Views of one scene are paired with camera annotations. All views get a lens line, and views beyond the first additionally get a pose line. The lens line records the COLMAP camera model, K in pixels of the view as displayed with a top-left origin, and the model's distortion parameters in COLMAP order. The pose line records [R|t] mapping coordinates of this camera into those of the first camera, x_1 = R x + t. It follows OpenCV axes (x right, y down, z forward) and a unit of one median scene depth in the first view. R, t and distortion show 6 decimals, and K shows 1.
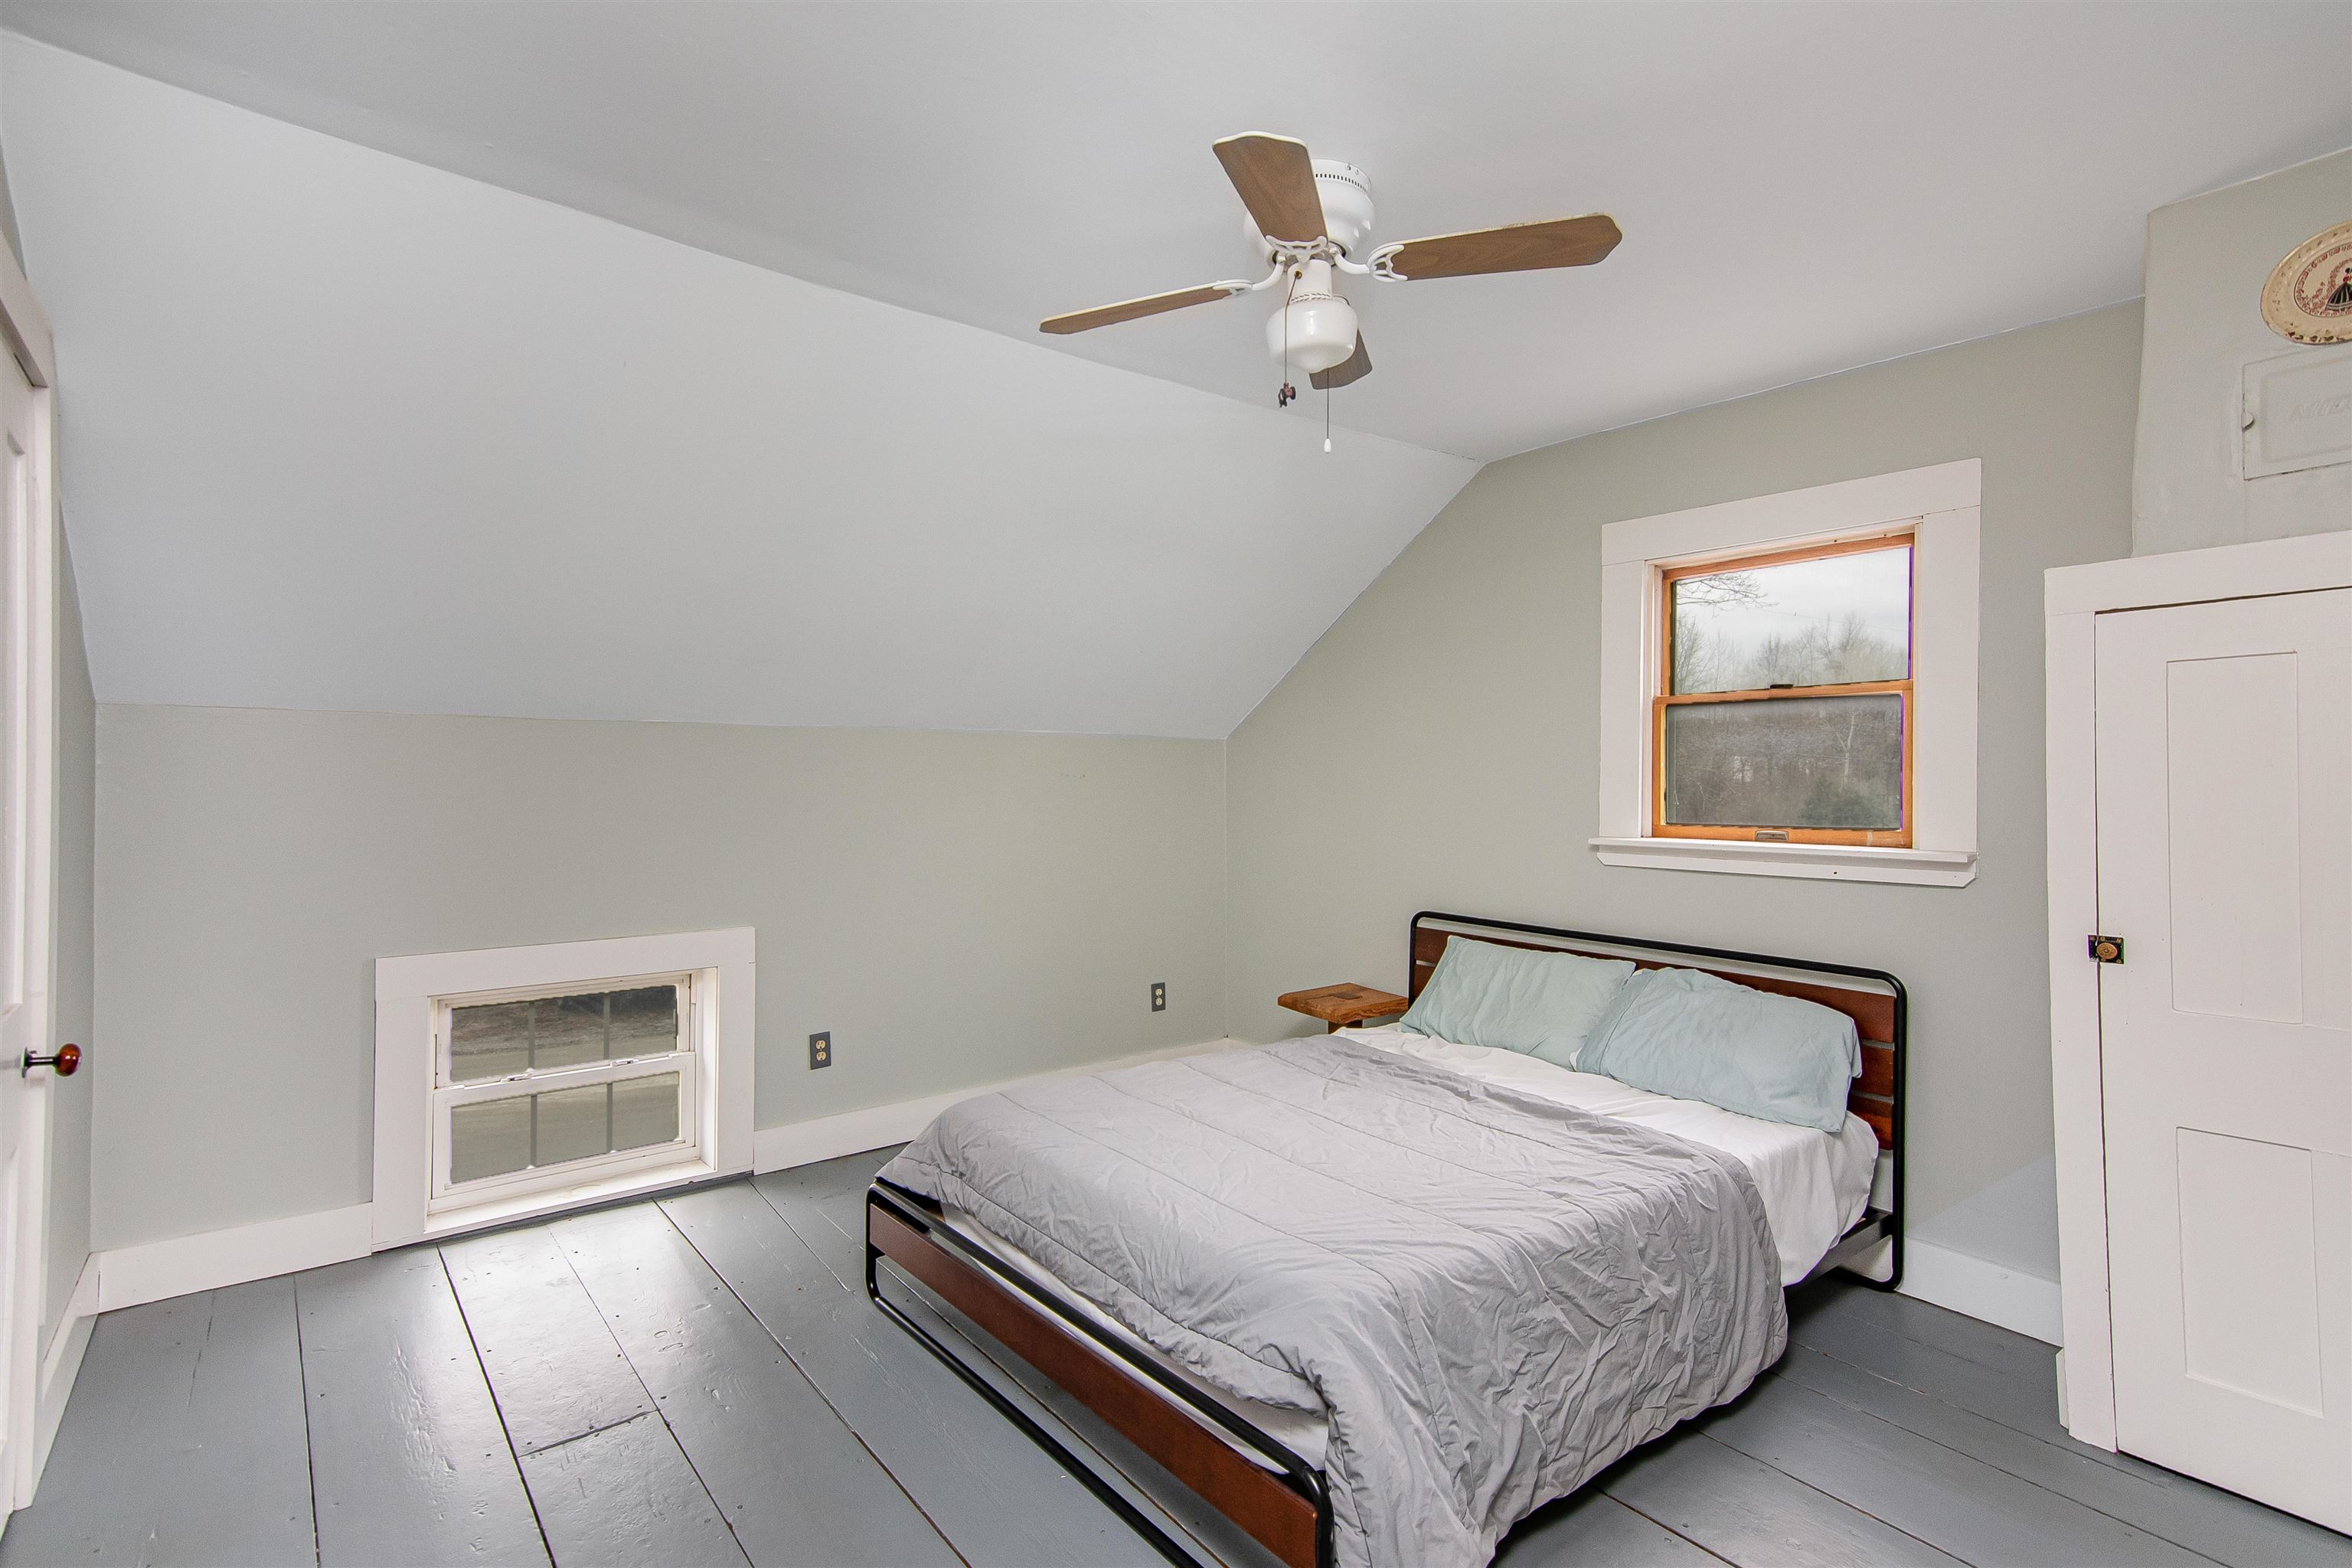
lens RADIAL K [[1098.9, 0, 1160.6], [0, 1098.9, 783.1], [0, 0, 1]] dist [0.003832, 0.000289]
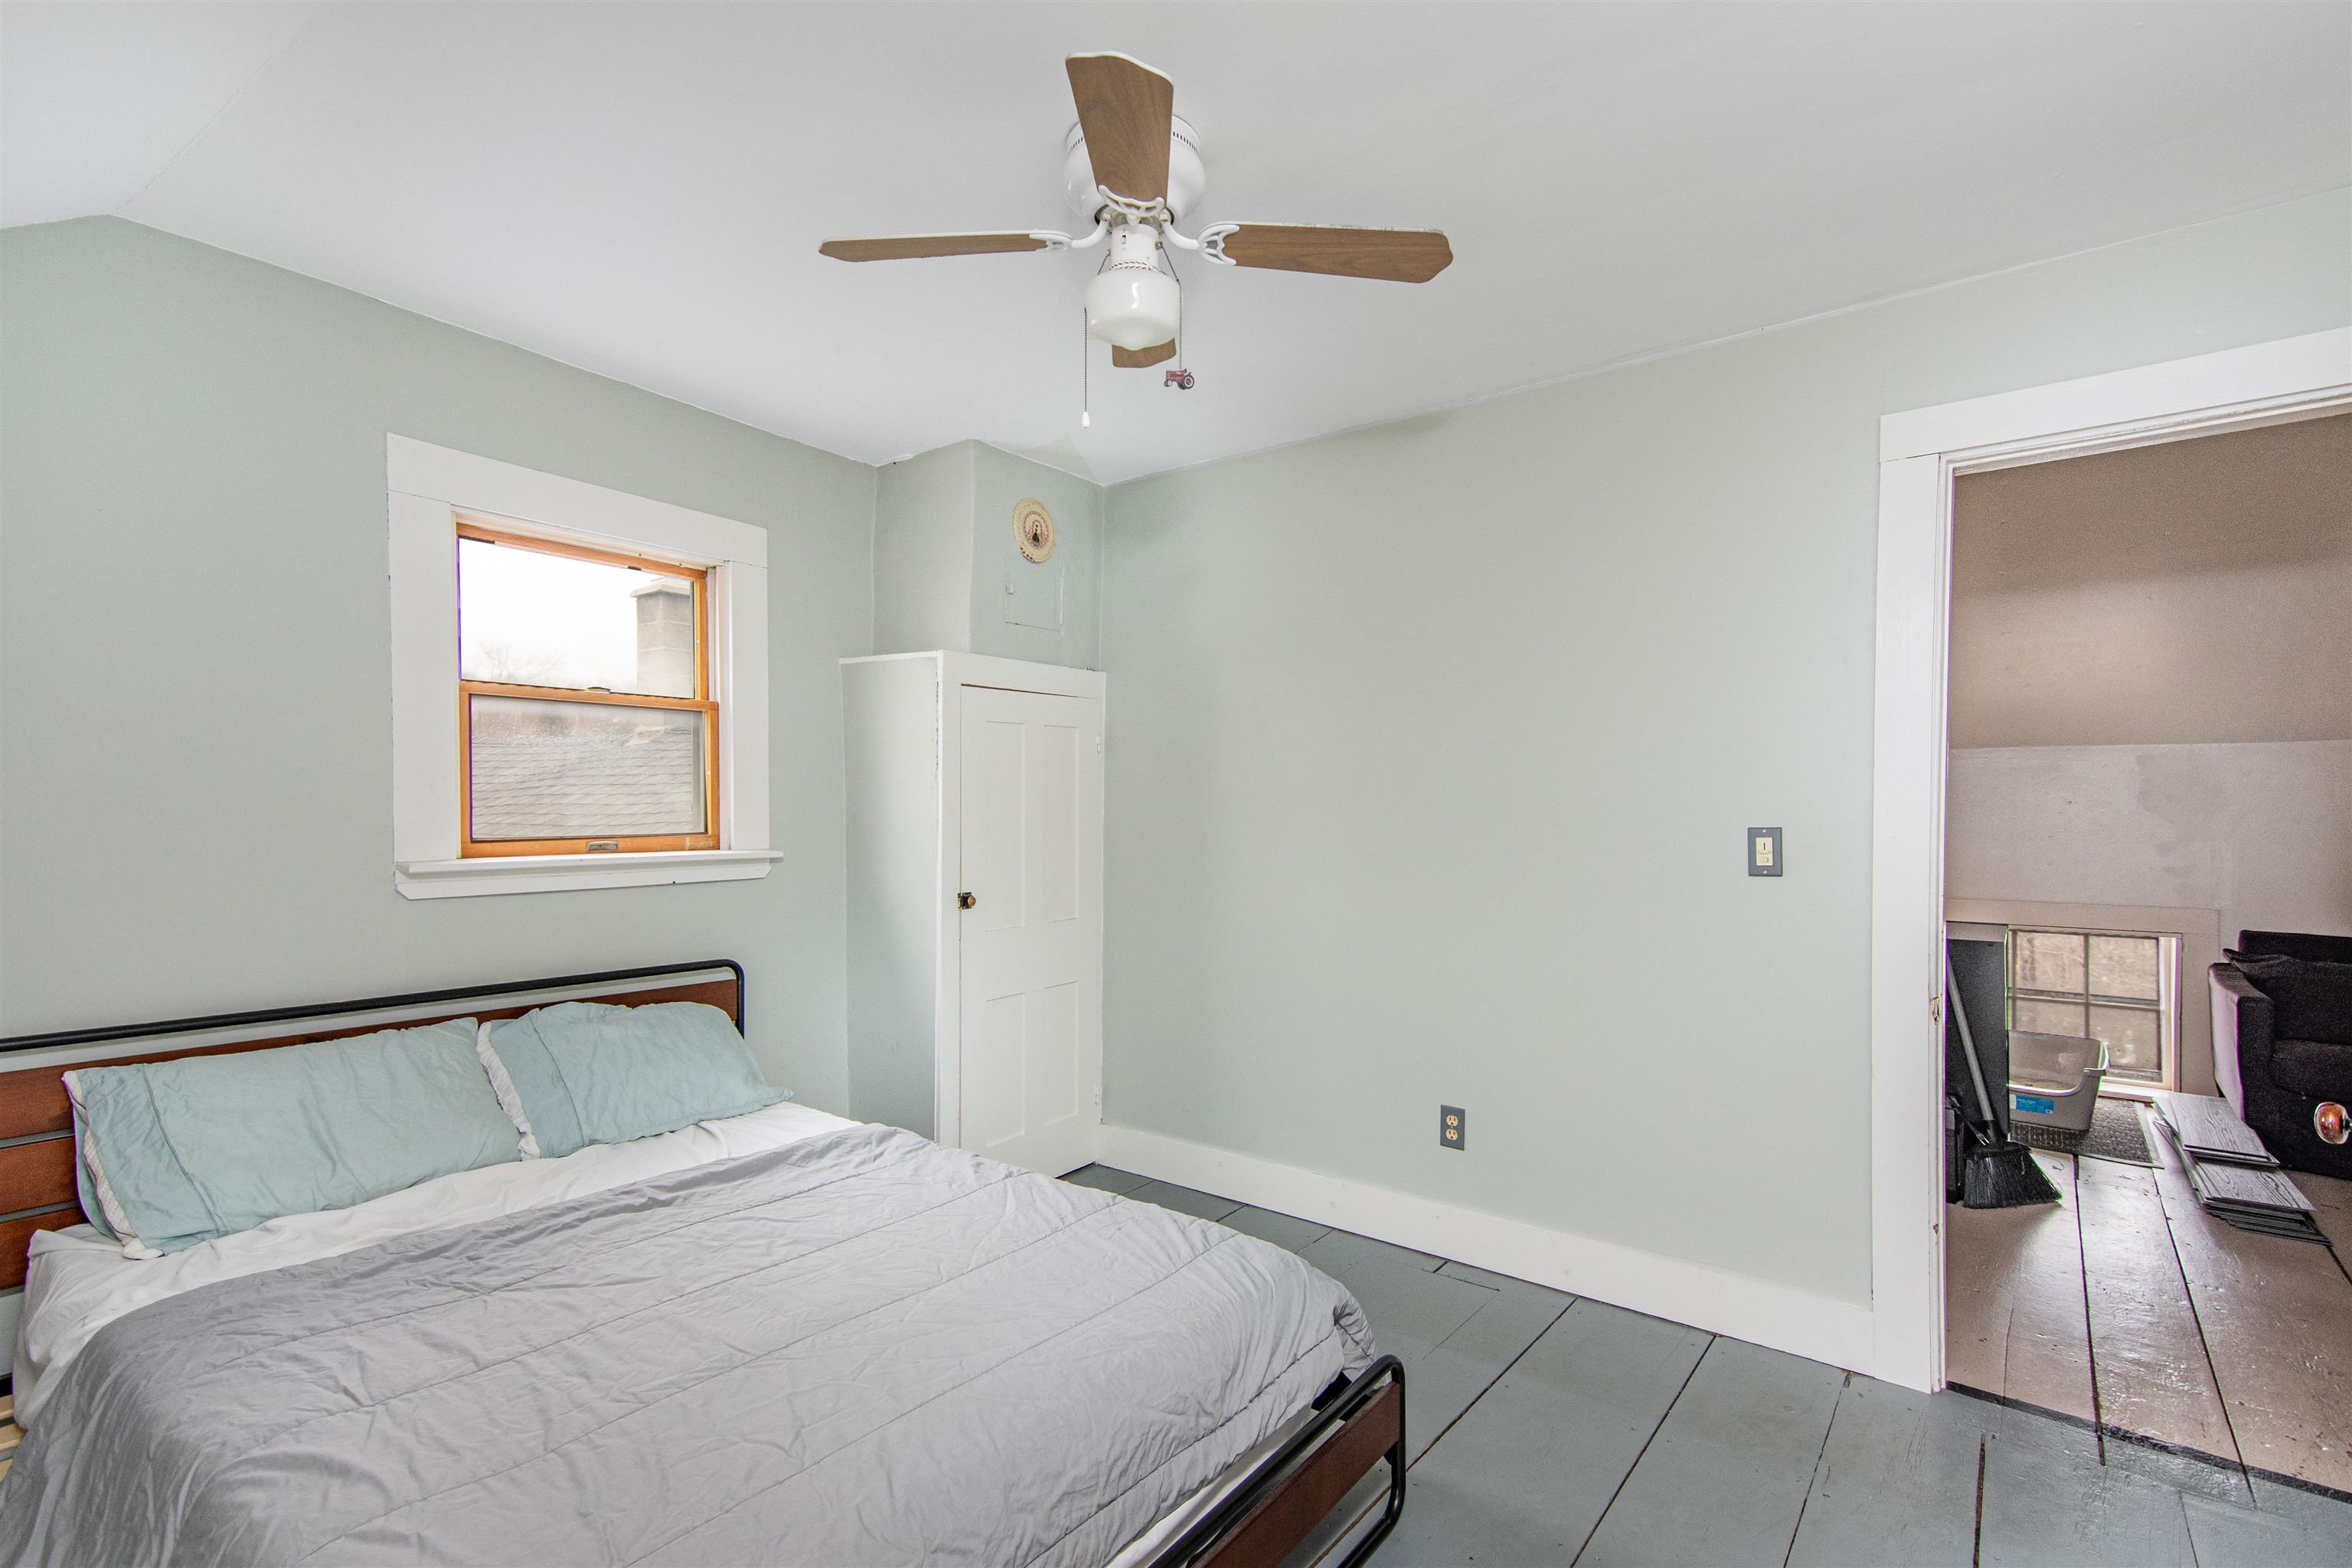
lens RADIAL K [[1098.9, 0, 1158.5], [0, 1098.9, 794.2], [0, 0, 1]] dist [0.003832, 0.000289]
pose [[-0.236580, -0.002601, 0.971608, -0.549593], [-0.003687, 0.999992, 0.001779, -0.001470], [-0.971605, -0.003162, -0.236588, 0.853092]]
